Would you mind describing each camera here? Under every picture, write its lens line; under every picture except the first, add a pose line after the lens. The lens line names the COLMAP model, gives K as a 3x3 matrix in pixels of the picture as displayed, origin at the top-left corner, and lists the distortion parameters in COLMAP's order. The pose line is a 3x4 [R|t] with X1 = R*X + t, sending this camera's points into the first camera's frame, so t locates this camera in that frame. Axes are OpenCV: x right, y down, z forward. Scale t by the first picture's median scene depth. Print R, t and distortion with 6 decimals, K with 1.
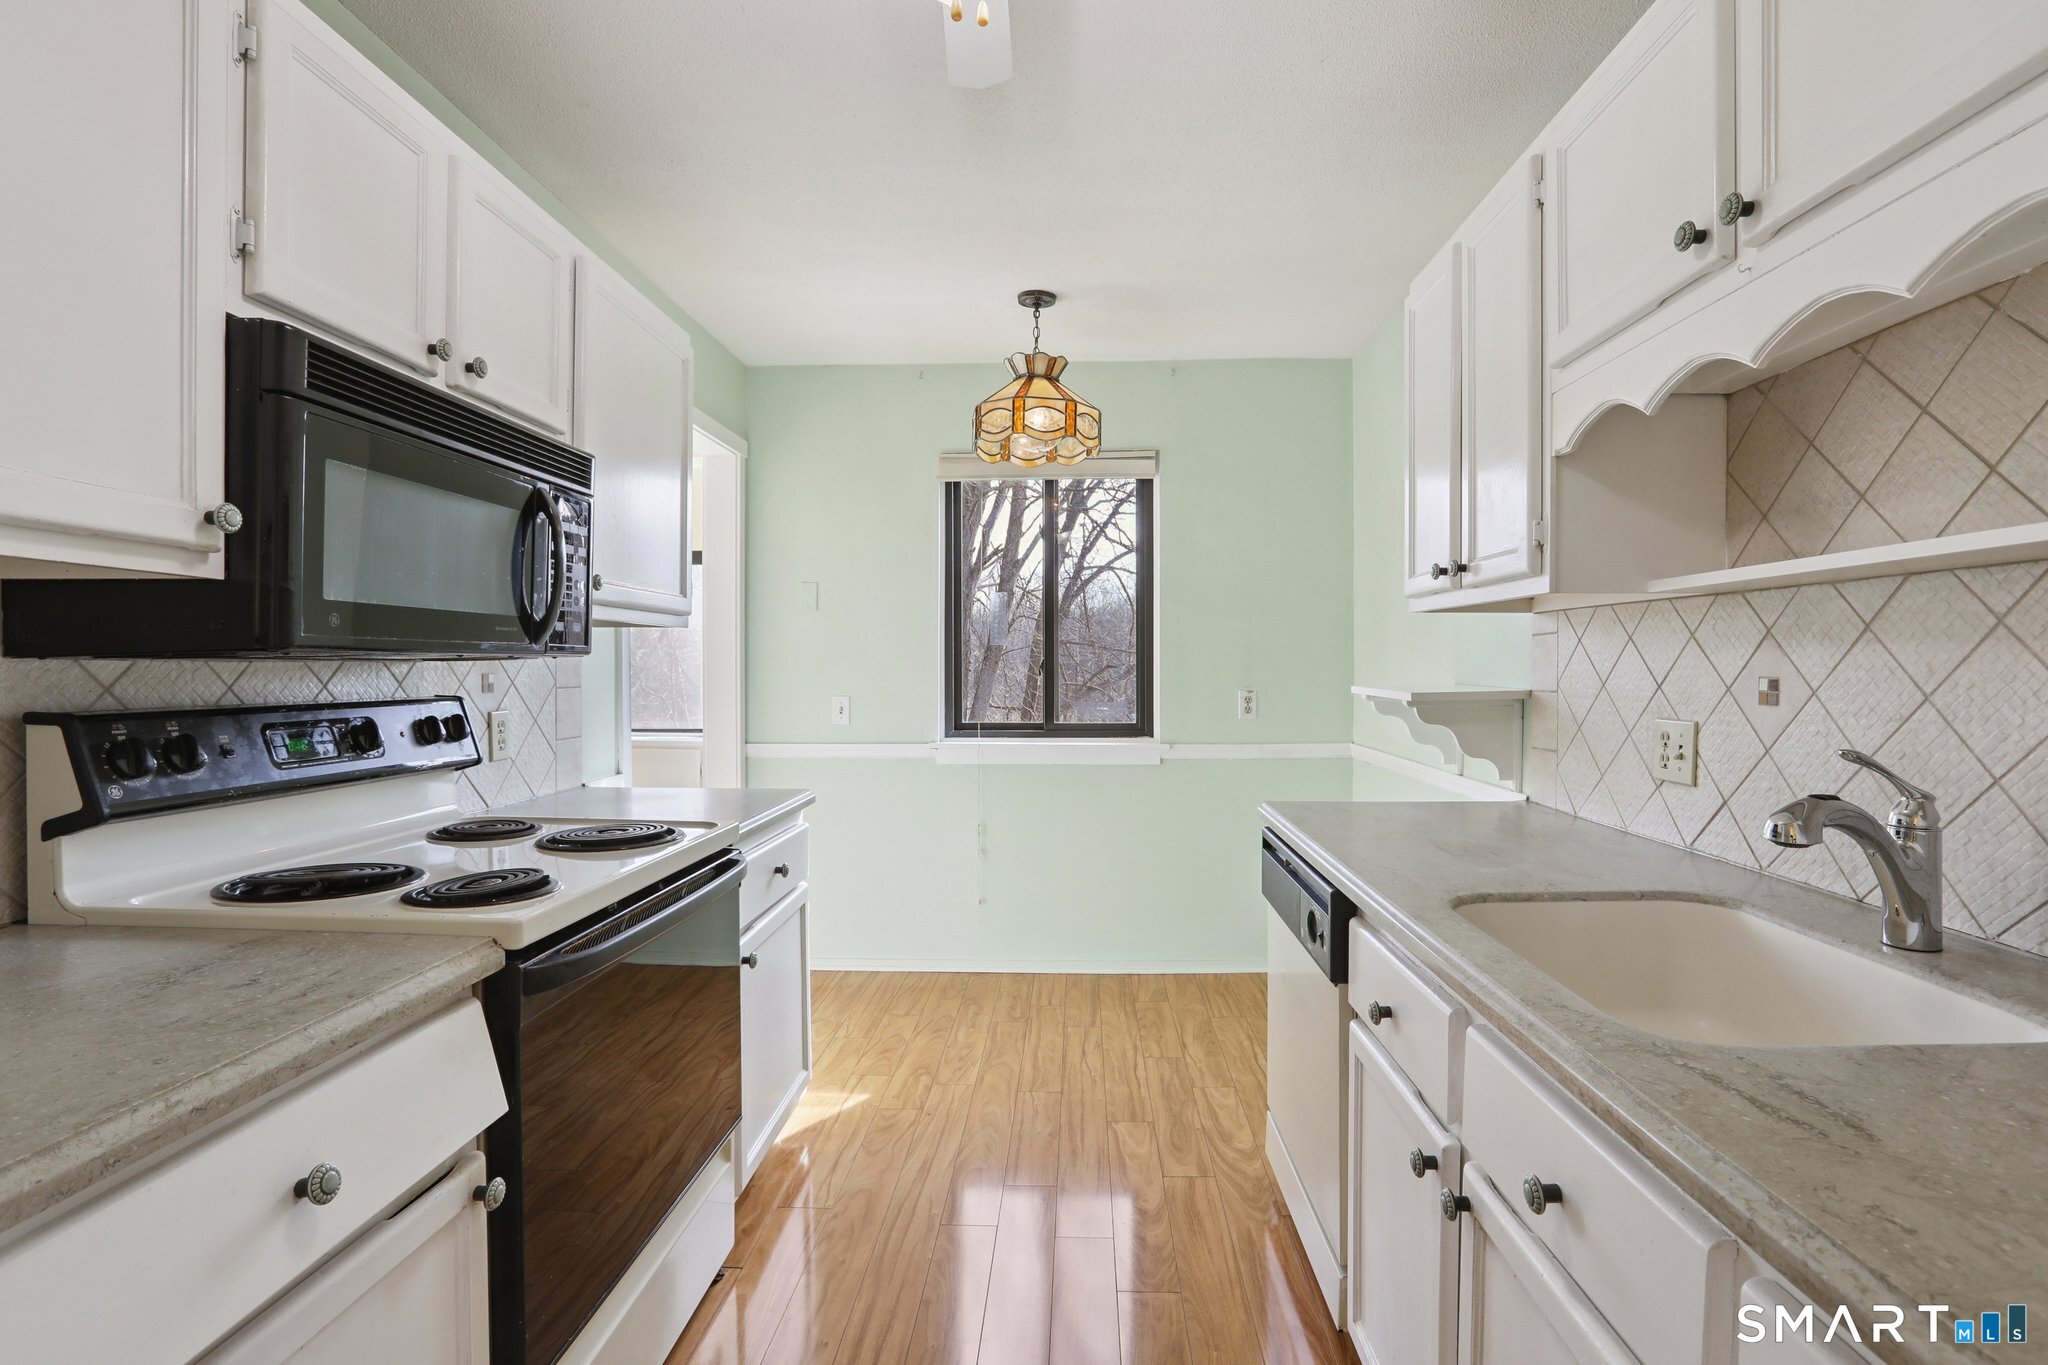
lens RADIAL K [[952.2, 0, 1031.1], [0, 952.2, 672.4], [0, 0, 1]] dist [-0.053067, 0.022347]
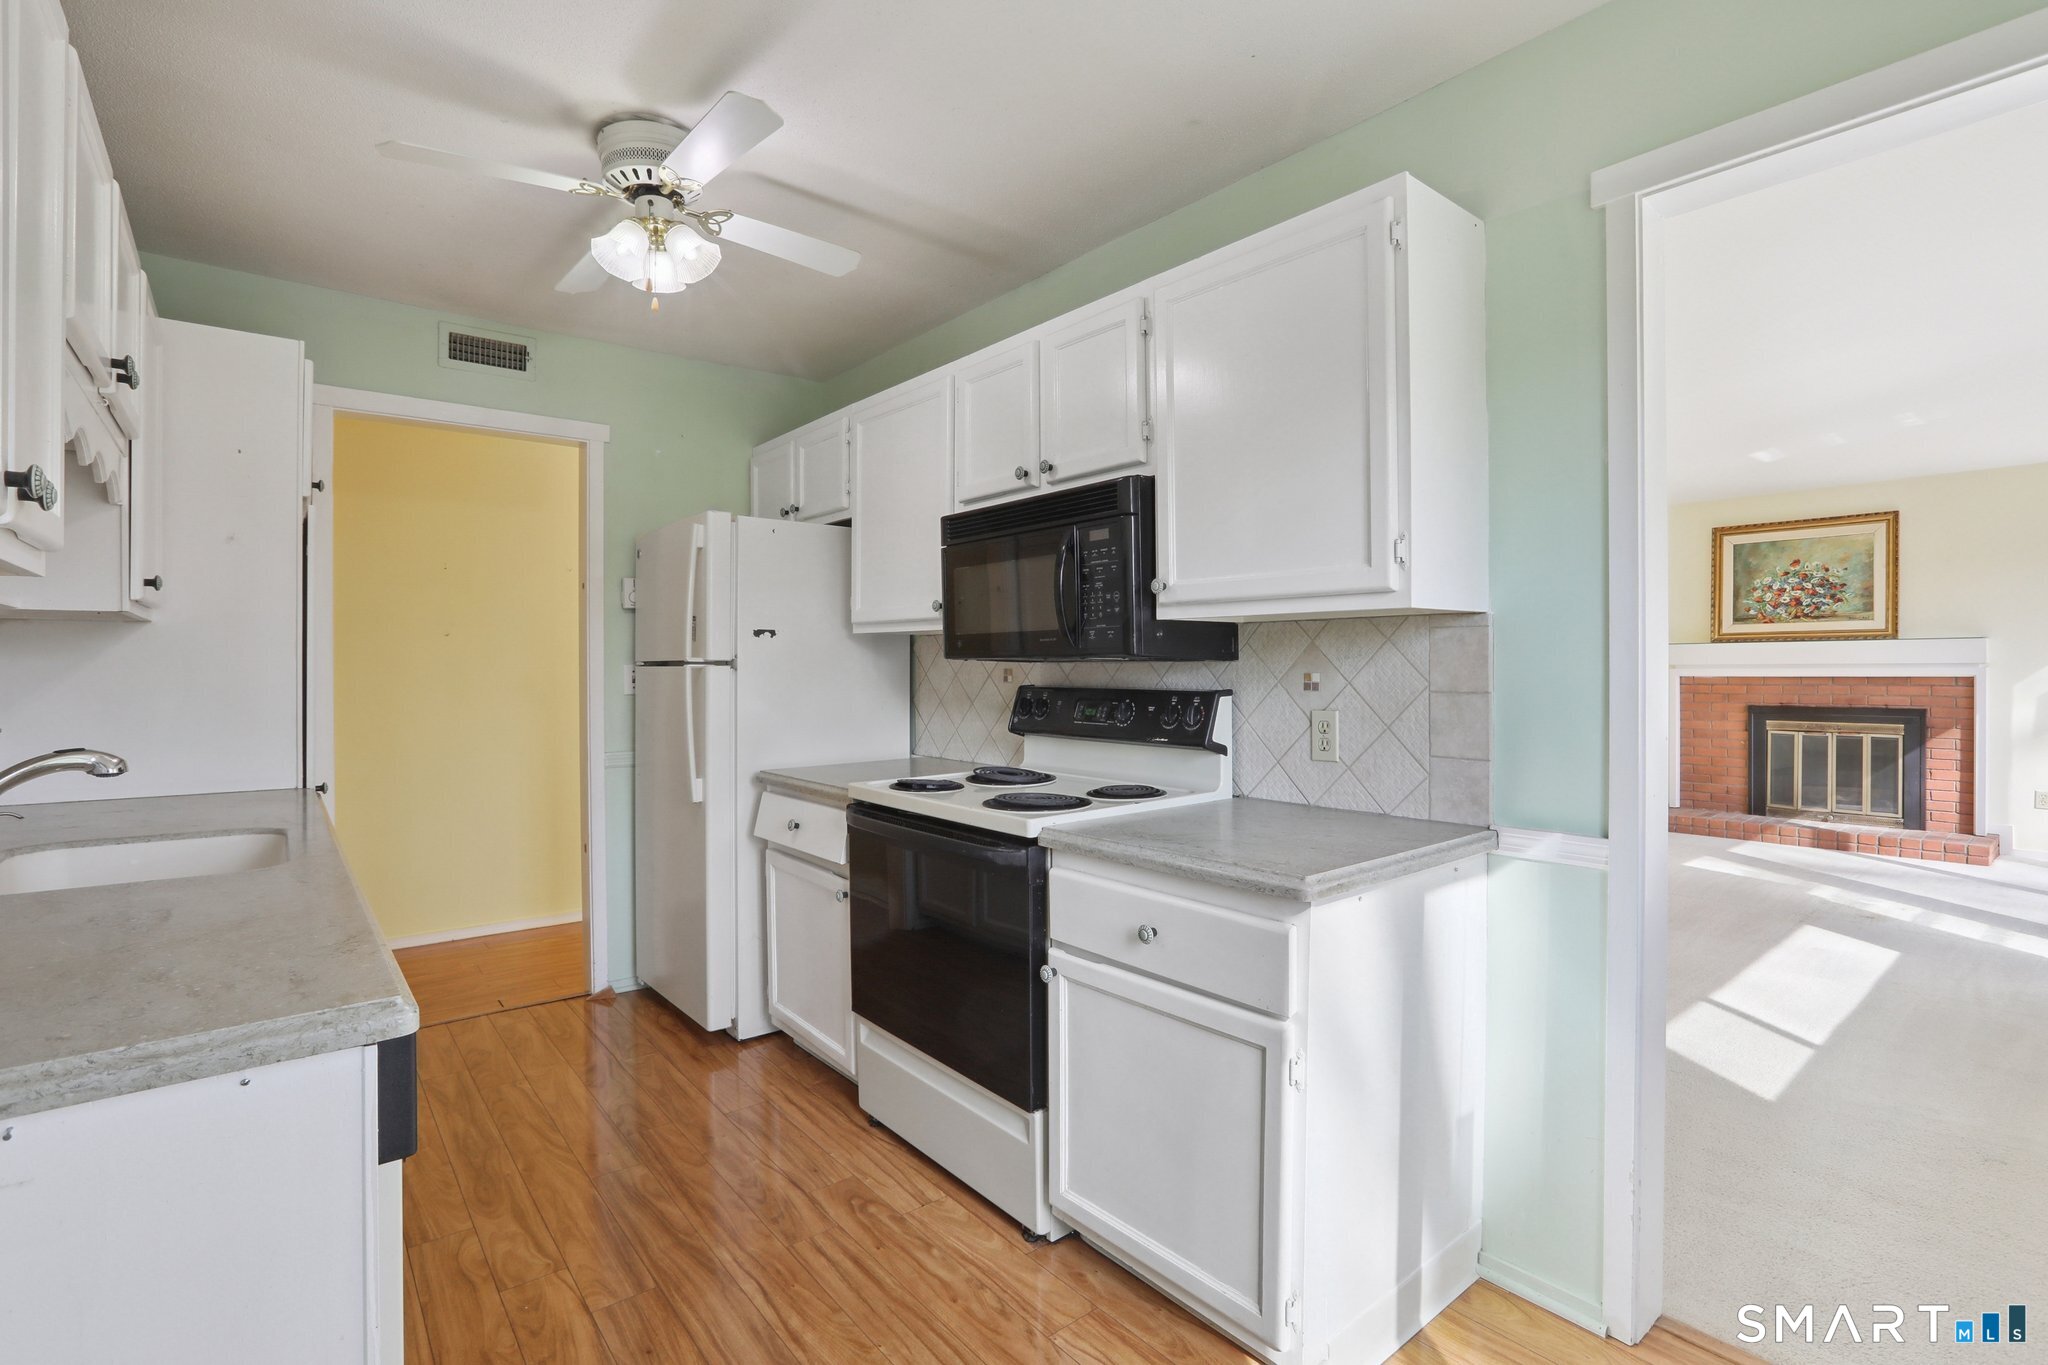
lens RADIAL K [[952.2, 0, 1031.1], [0, 952.2, 672.4], [0, 0, 1]] dist [-0.053067, 0.022347]
pose [[-0.745358, 0.005634, -0.666640, 0.455009], [-0.000361, 0.999961, 0.008854, -0.010512], [0.666664, 0.006840, -0.745327, 2.185479]]
